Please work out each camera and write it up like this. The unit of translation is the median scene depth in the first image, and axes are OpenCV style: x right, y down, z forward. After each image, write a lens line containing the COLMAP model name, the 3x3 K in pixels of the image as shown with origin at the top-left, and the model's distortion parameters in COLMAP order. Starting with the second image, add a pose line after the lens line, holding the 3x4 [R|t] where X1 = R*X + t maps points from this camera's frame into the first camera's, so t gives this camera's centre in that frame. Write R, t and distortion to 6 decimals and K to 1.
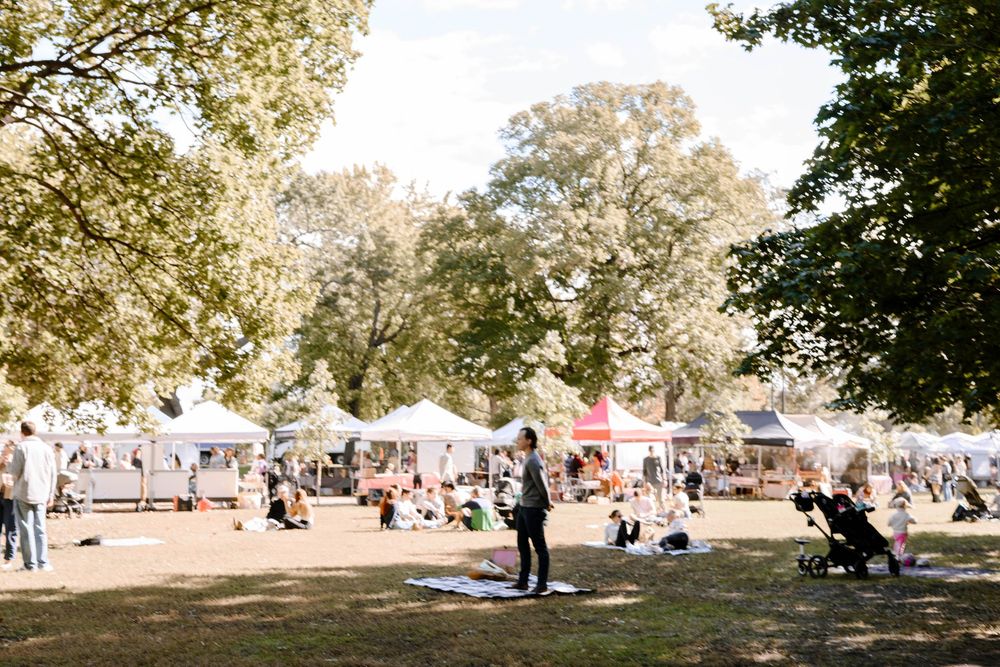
lens RADIAL K [[1200.8, 0, 500.0], [0, 1200.8, 333.5], [0, 0, 1]] dist [0.007871, -0.026607]
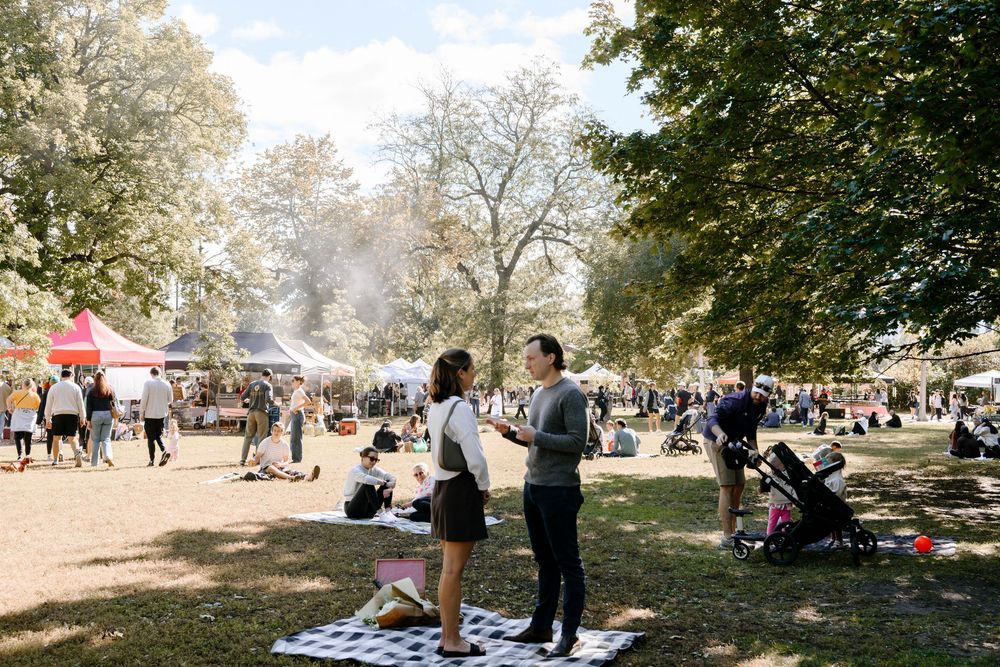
lens RADIAL K [[1174.0, 0, 500.0], [0, 1174.0, 333.5], [0, 0, 1]] dist [0.002076, 0.002030]
pose [[0.854719, 0.027634, 0.518355, -0.067487], [-0.058524, 0.997345, 0.043331, 0.014890], [-0.515781, -0.067372, 0.854067, 0.152010]]
